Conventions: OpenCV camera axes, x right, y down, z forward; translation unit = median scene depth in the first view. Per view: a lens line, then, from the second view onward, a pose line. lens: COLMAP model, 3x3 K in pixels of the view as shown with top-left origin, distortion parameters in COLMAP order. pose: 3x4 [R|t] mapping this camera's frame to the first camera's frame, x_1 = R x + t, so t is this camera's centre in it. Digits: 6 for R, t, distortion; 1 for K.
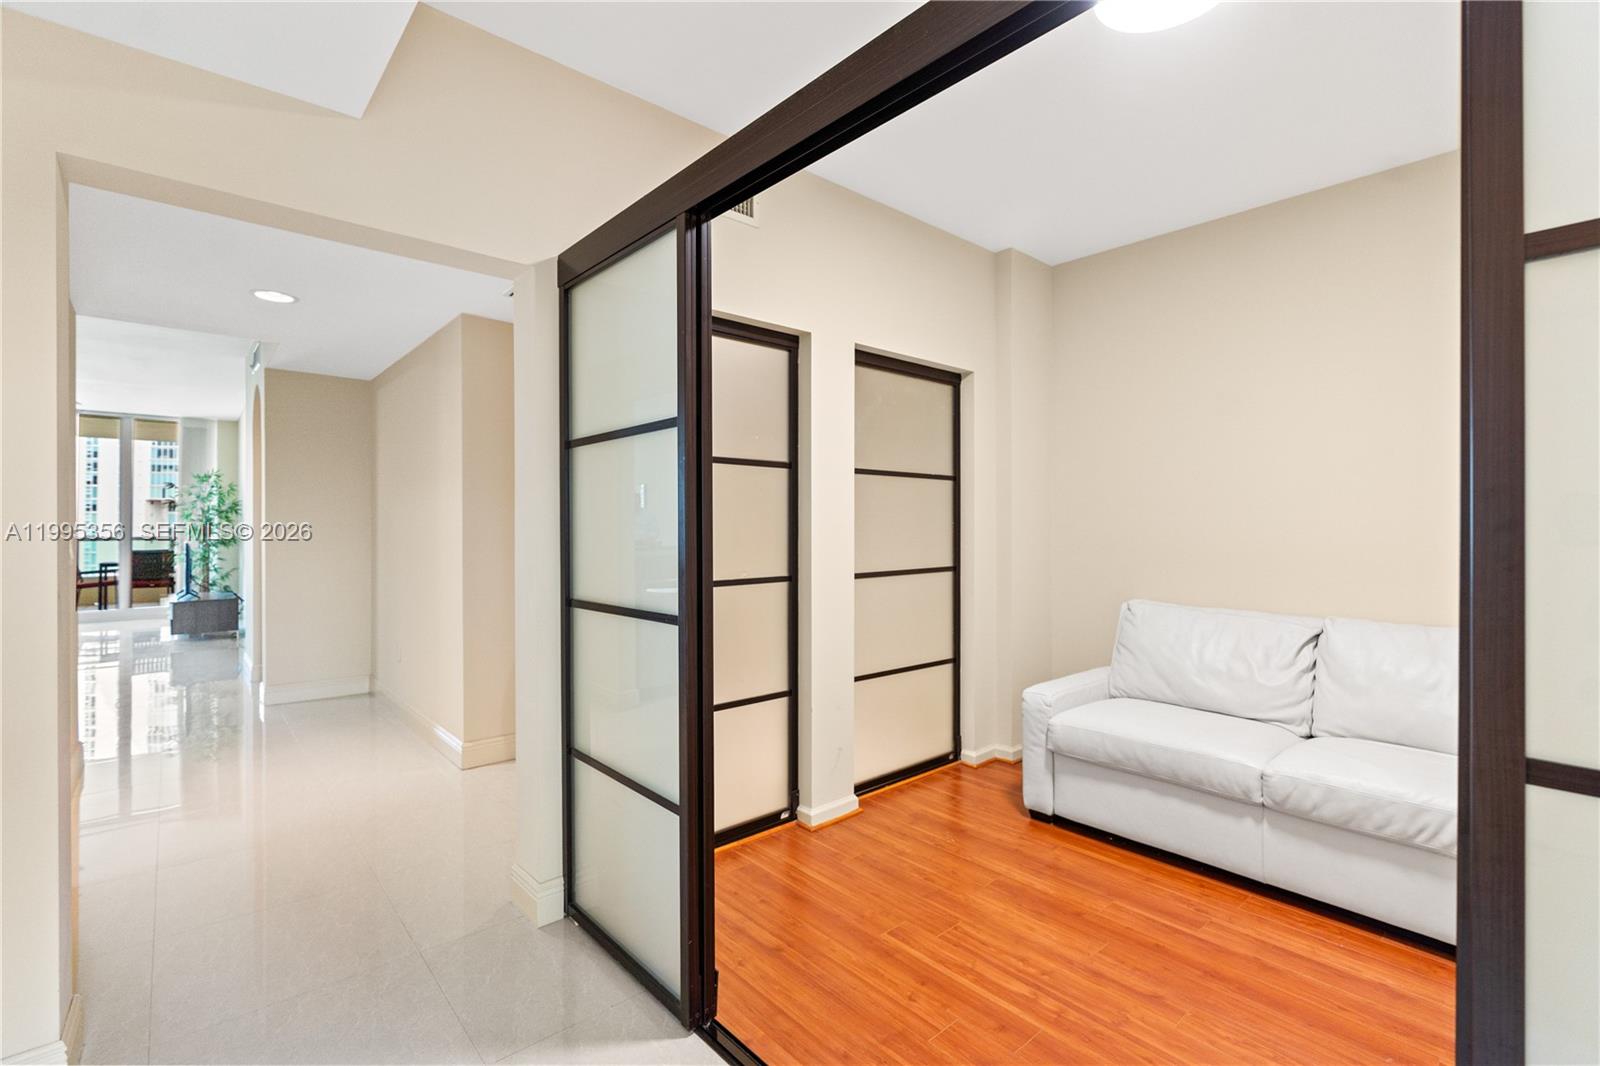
lens RADIAL K [[723.5, 0, 800.8], [0, 723.5, 521.5], [0, 0, 1]] dist [-0.001563, -0.000459]
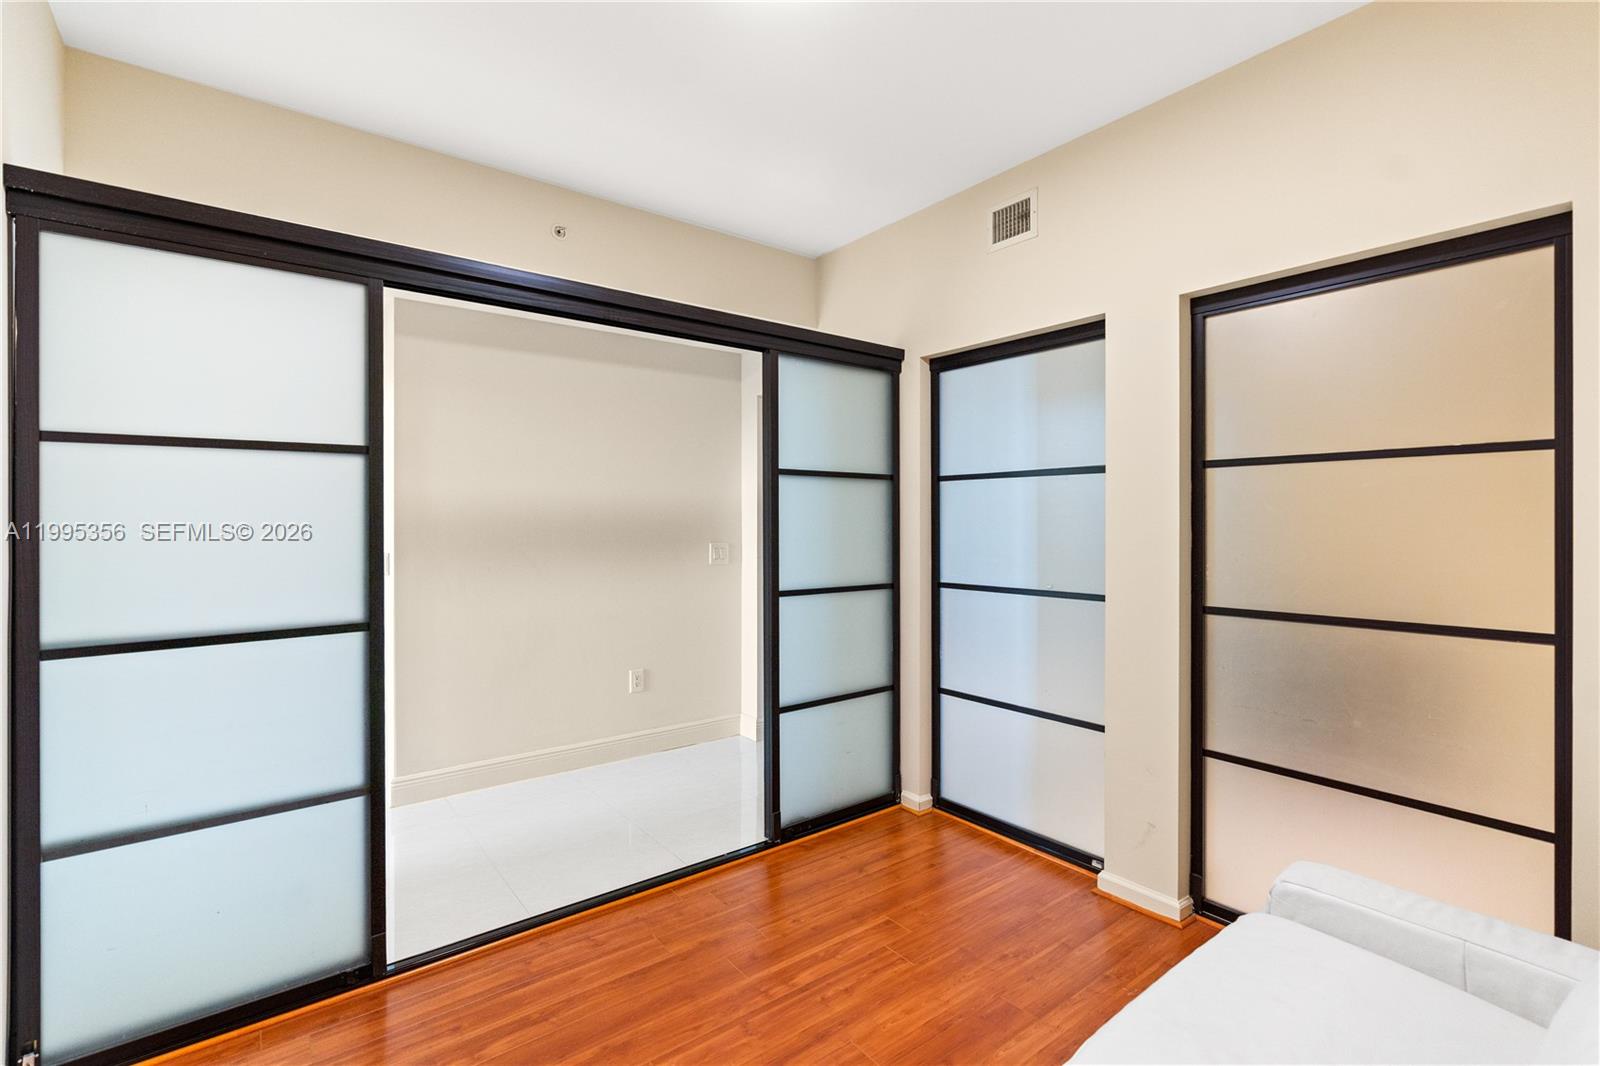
lens RADIAL K [[723.5, 0, 800.9], [0, 723.5, 535.2], [0, 0, 1]] dist [-0.001563, -0.000459]
pose [[-0.066802, 0.017621, -0.997611, 1.274361], [0.006434, 0.999831, 0.017230, -0.026107], [0.997745, -0.005267, -0.066904, 1.005832]]
